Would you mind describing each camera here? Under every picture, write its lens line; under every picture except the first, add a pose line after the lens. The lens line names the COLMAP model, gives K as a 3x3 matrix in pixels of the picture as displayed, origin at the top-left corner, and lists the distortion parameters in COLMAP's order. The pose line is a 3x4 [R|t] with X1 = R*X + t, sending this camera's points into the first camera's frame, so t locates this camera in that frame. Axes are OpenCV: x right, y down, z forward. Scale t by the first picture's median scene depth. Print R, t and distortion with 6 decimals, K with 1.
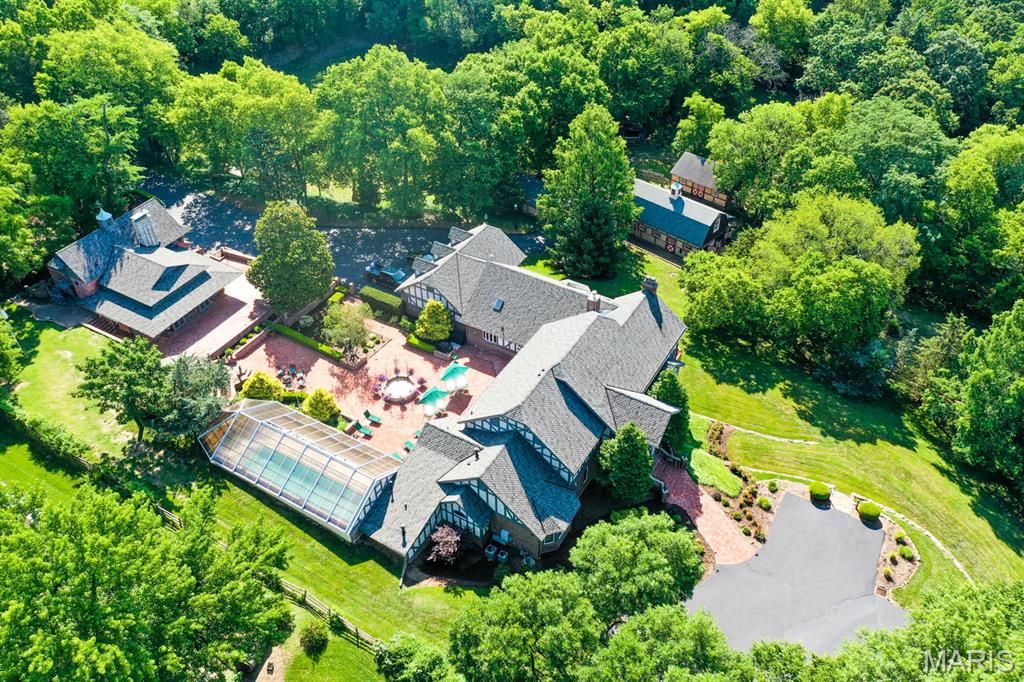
lens RADIAL K [[804.1, 0, 512.0], [0, 804.1, 341.0], [0, 0, 1]] dist [0.003426, 0.004529]
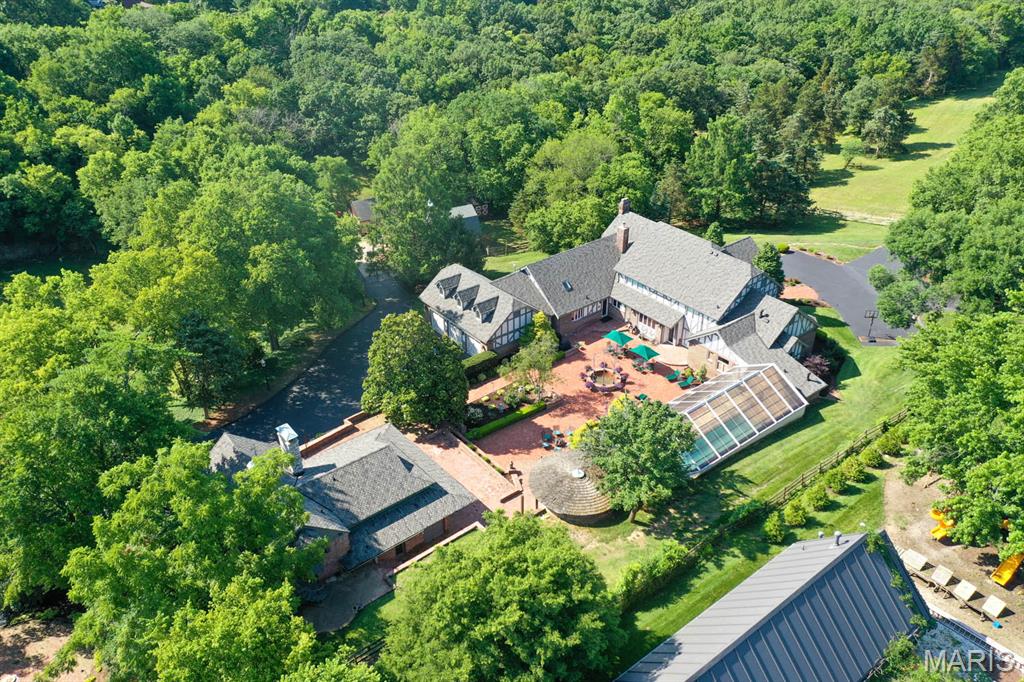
lens RADIAL K [[804.1, 0, 512.0], [0, 804.1, 341.0], [0, 0, 1]] dist [0.003426, 0.004529]
pose [[0.354336, -0.482722, 0.800891, -0.960045], [0.611296, 0.767694, 0.192259, -0.244792], [-0.707646, 0.421457, 0.567107, 0.461900]]
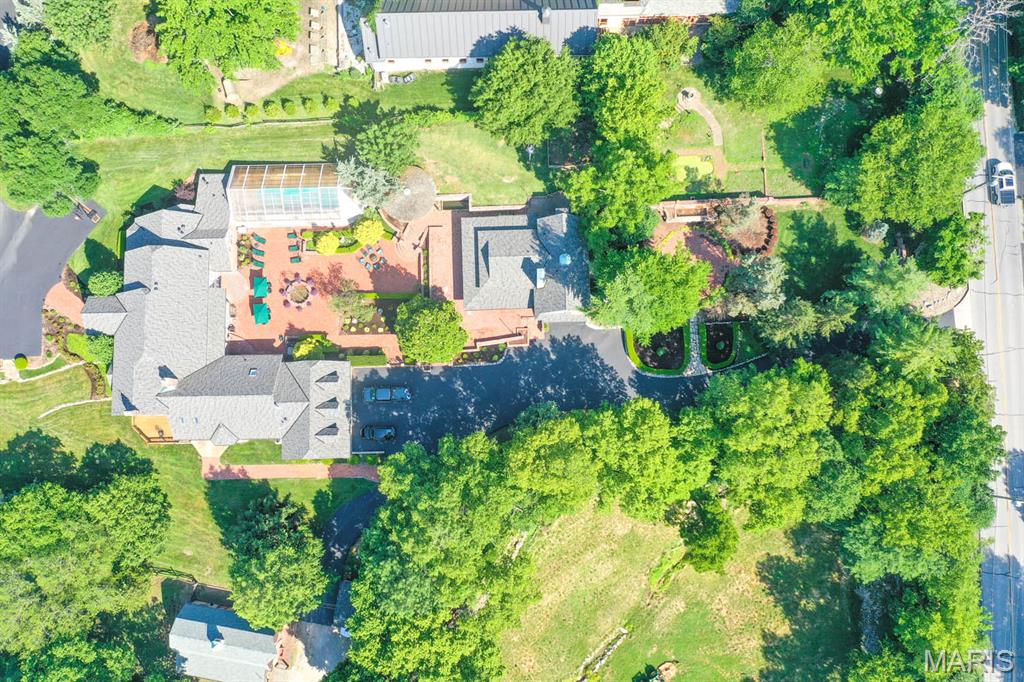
lens RADIAL K [[802.6, 0, 513.4], [0, 802.6, 341.3], [0, 0, 1]] dist [0.002708, -0.000351]
pose [[-0.850190, 0.523282, -0.057903, -0.324471], [-0.344552, -0.469874, 0.812713, -1.221094], [0.398071, 0.710911, 0.579780, 0.380853]]
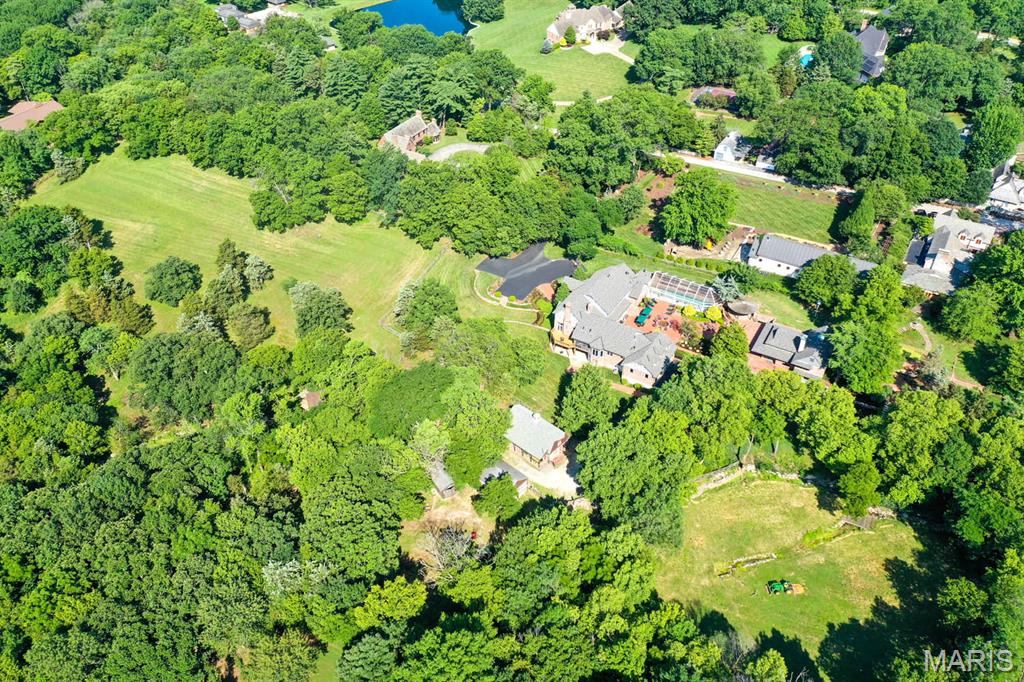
lens RADIAL K [[802.6, 0, 513.4], [0, 802.6, 341.3], [0, 0, 1]] dist [0.002708, -0.000351]
pose [[-0.999952, -0.005912, 0.007795, 0.303702], [0.006736, 0.161808, 0.986799, -2.375166], [-0.007096, 0.986804, -0.161761, 1.423664]]
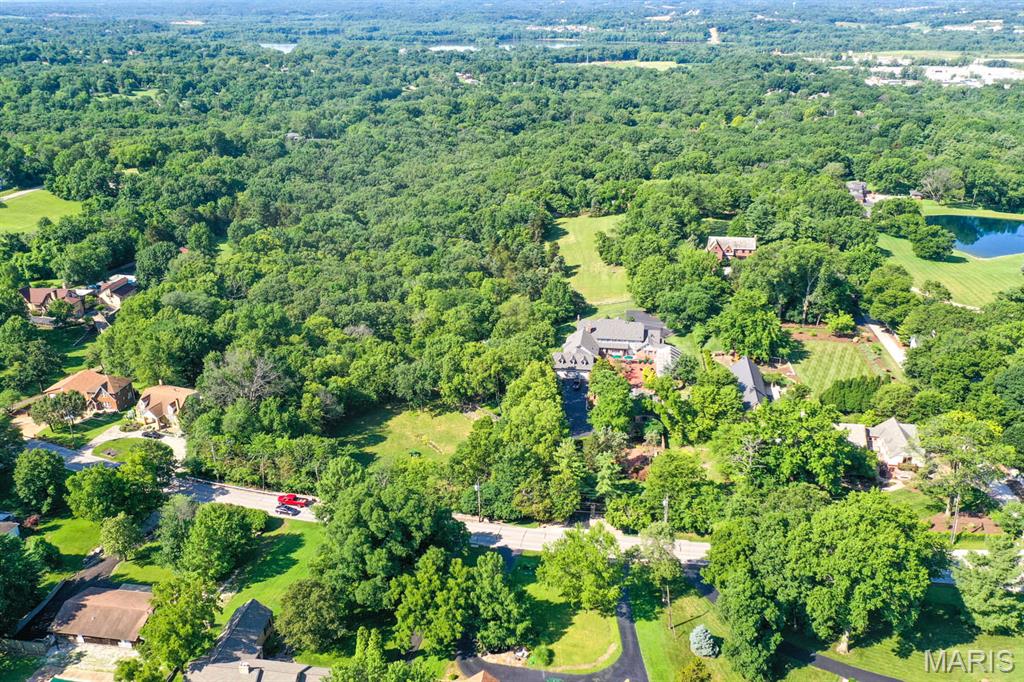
lens RADIAL K [[804.1, 0, 512.0], [0, 804.1, 341.0], [0, 0, 1]] dist [0.003426, 0.004529]
pose [[-0.379377, -0.370340, 0.847892, -2.526760], [0.613251, 0.585550, 0.530145, -1.896292], [-0.692817, 0.721096, 0.004968, 1.178072]]
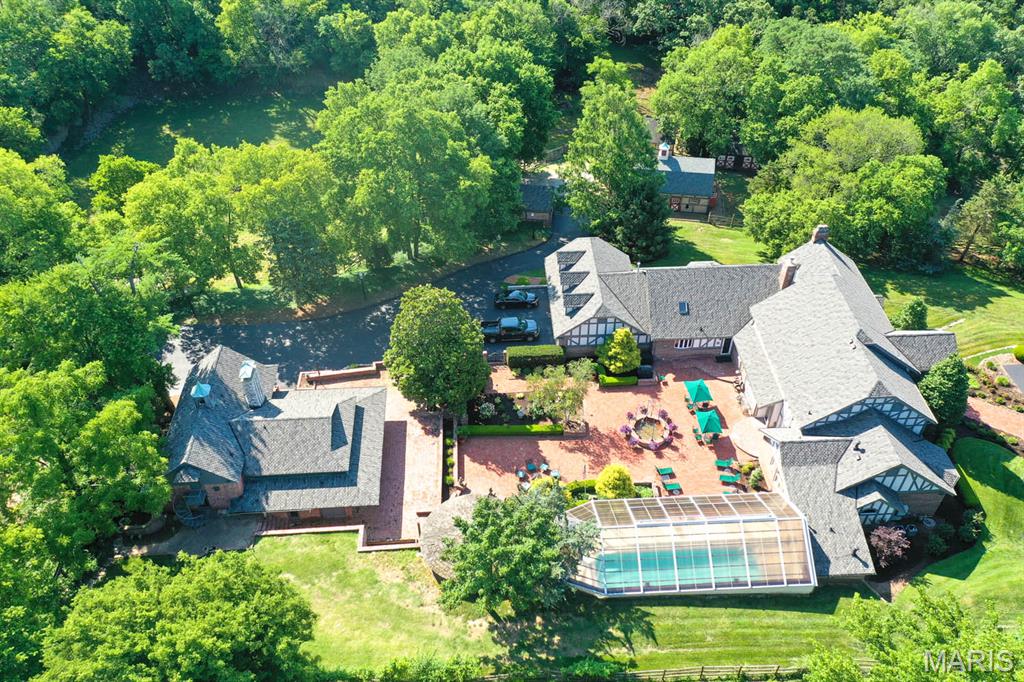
lens RADIAL K [[804.1, 0, 512.0], [0, 804.1, 341.0], [0, 0, 1]] dist [0.003426, 0.004529]
pose [[0.834032, -0.370857, 0.408480, -0.582511], [0.361867, 0.926590, 0.102388, -0.178229], [-0.416465, 0.062420, 0.907007, 0.231673]]
